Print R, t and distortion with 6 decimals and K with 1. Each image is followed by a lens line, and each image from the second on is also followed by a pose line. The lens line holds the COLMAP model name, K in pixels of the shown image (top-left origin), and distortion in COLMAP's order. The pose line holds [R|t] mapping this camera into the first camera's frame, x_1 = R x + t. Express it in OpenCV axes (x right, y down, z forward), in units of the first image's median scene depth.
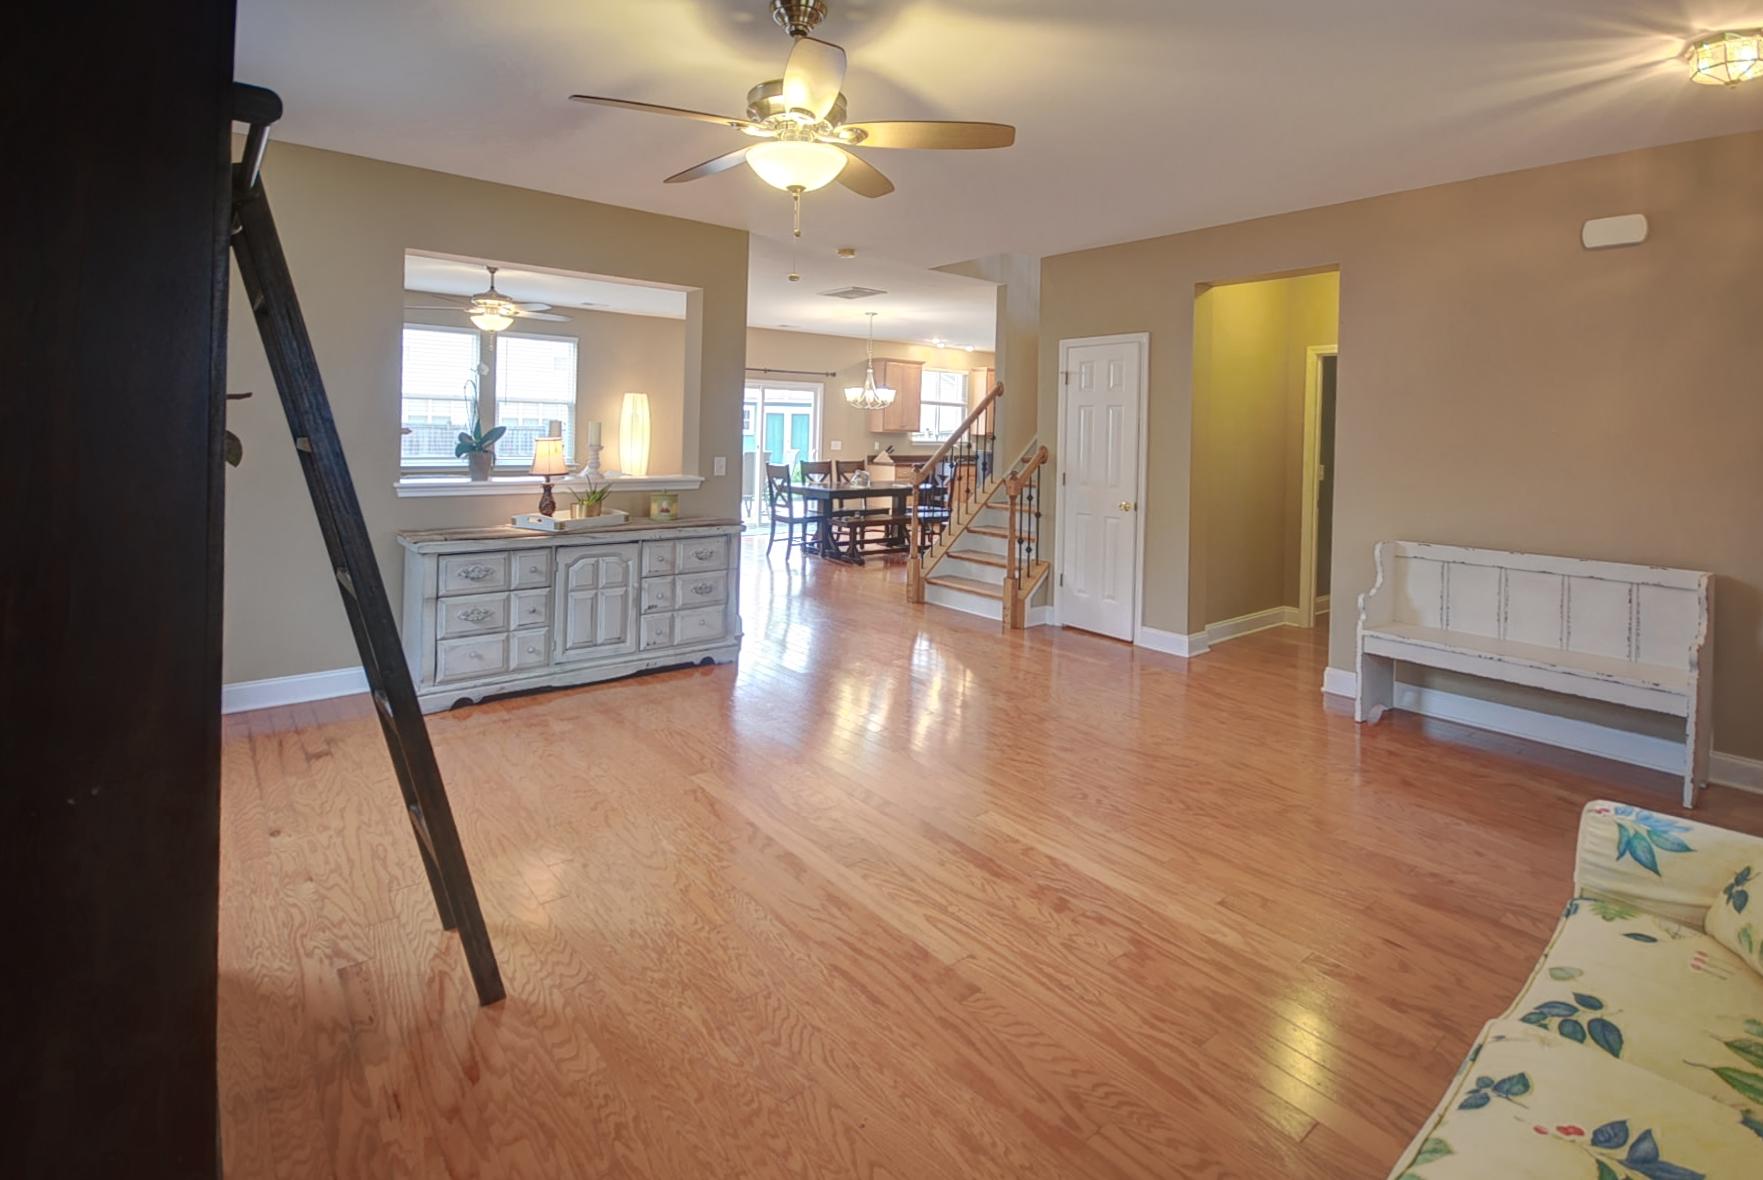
lens RADIAL K [[842.5, 0, 869.3], [0, 842.5, 431.3], [0, 0, 1]] dist [-0.003204, -0.000772]
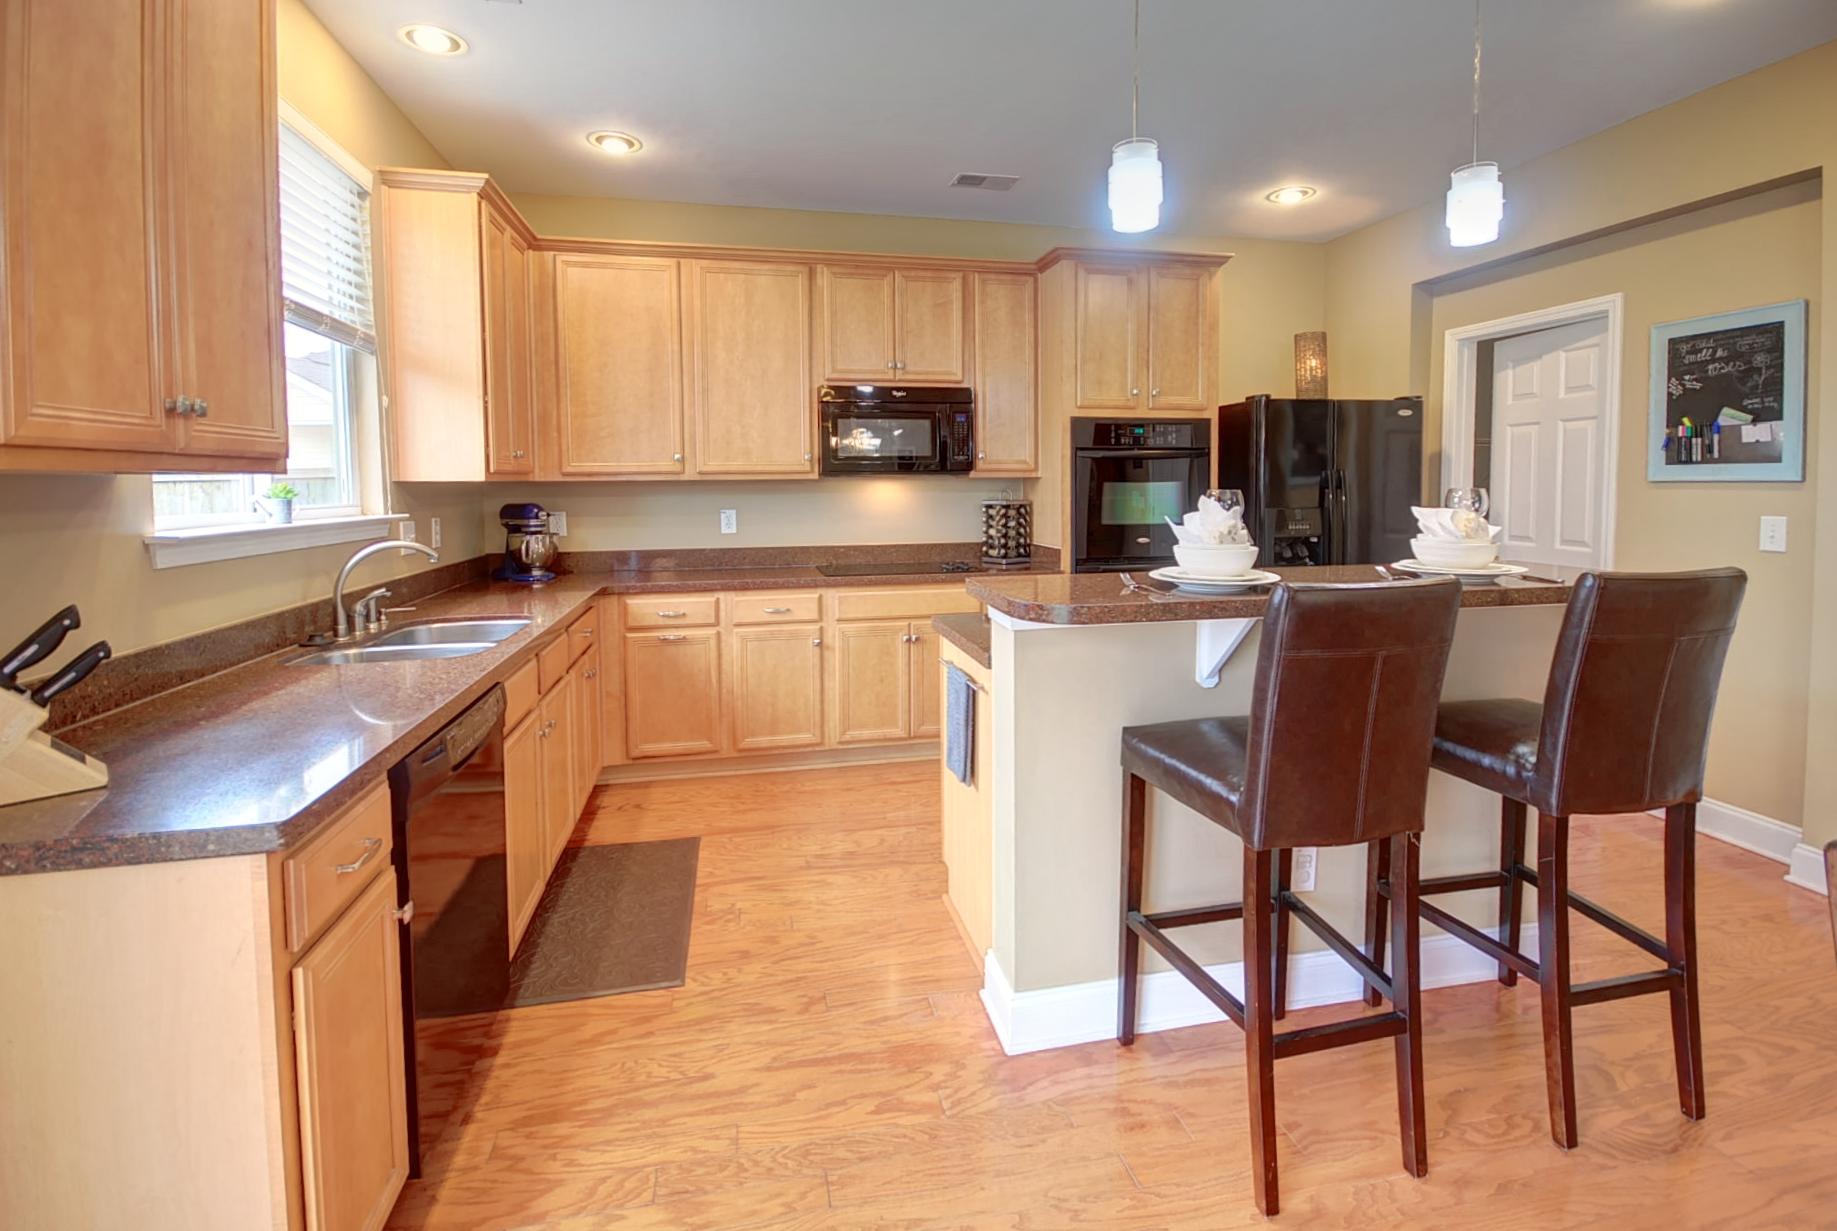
lens RADIAL K [[850.1, 0, 926.9], [0, 850.1, 523.6], [0, 0, 1]] dist [0.010828, -0.013313]
pose [[0.446413, -0.070739, 0.892027, -0.044536], [0.020656, 0.997419, 0.068759, 0.005779], [-0.894589, -0.012270, 0.446722, 2.306544]]
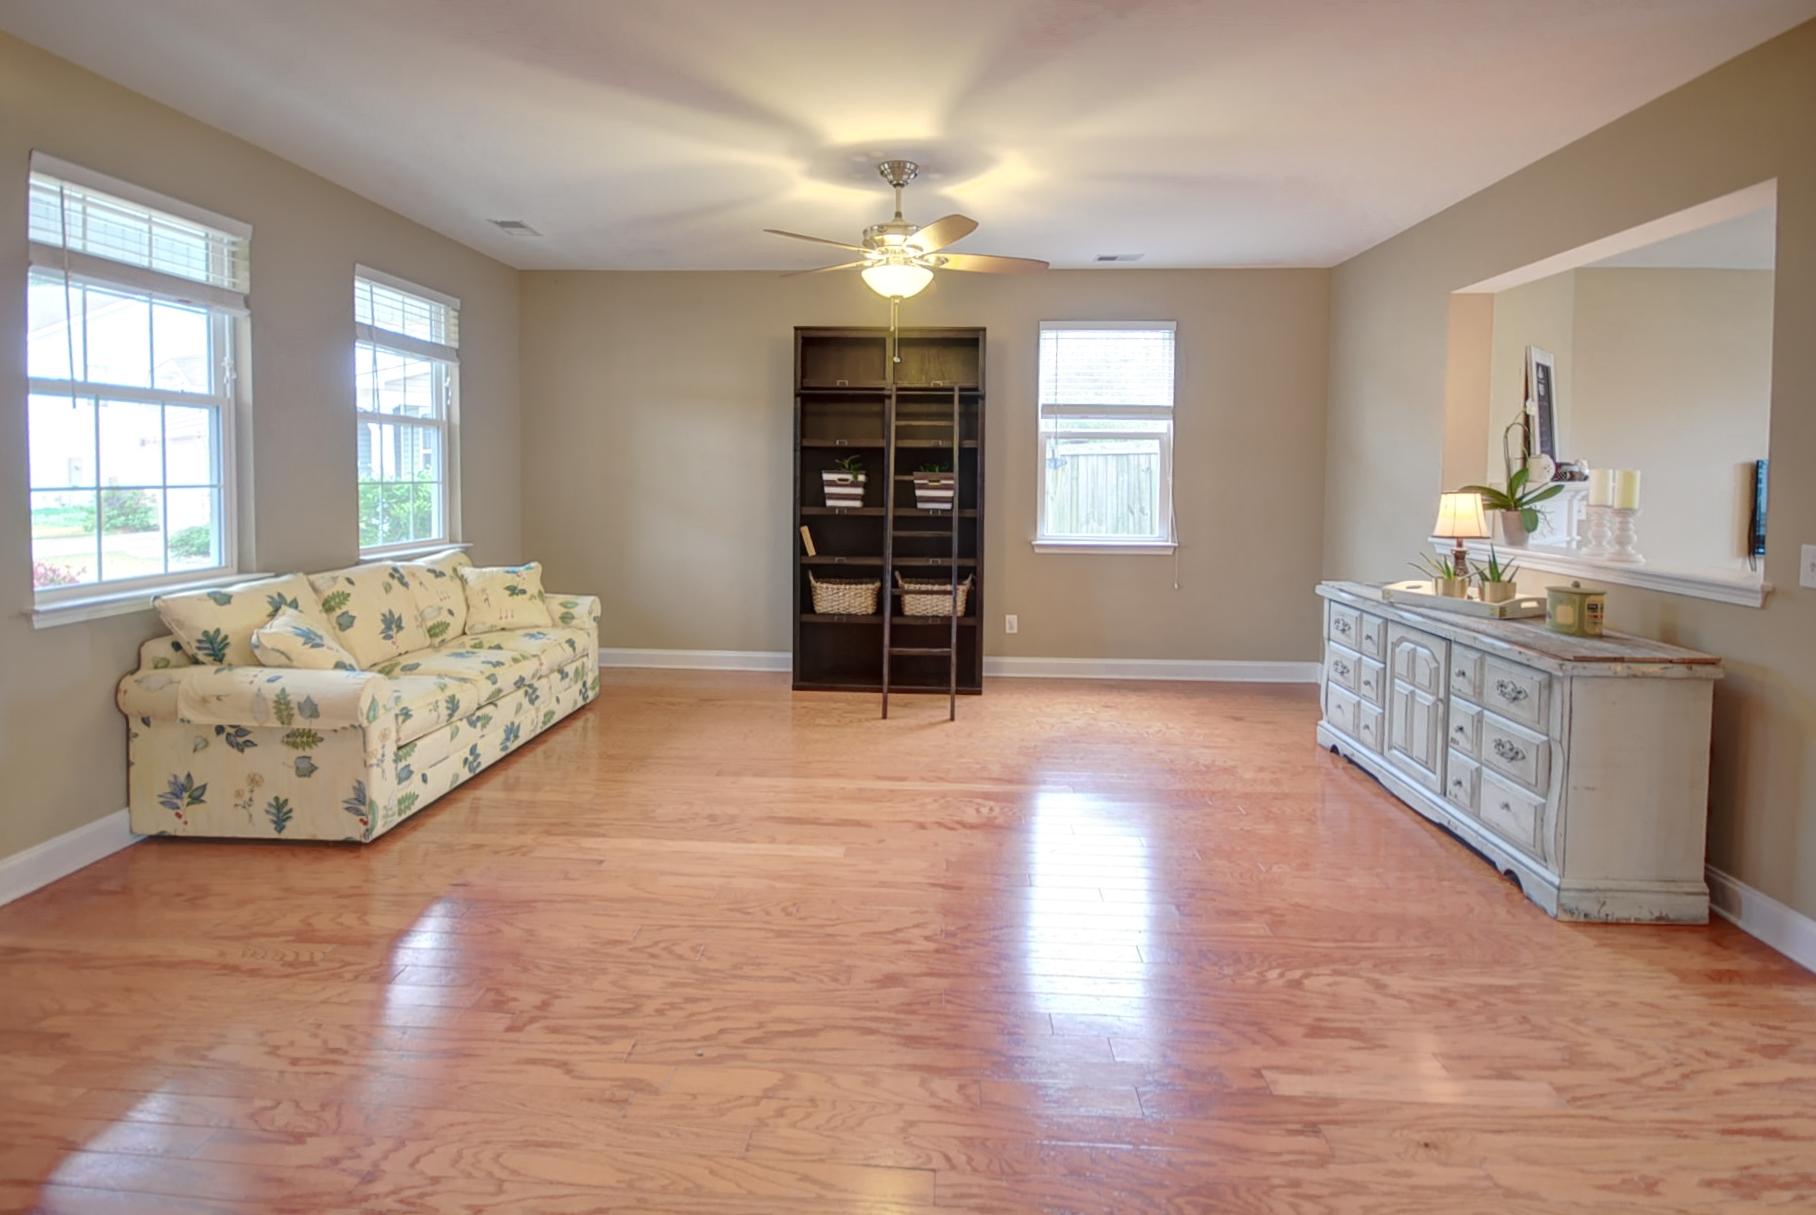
lens RADIAL K [[845.6, 0, 902.3], [0, 845.6, 510.0], [0, 0, 1]] dist [0.000478, -0.006028]
pose [[-0.670762, 0.003736, -0.741663, 0.537525], [-0.026503, 0.999228, 0.029003, 0.015675], [0.741199, 0.039110, -0.670146, 1.109923]]
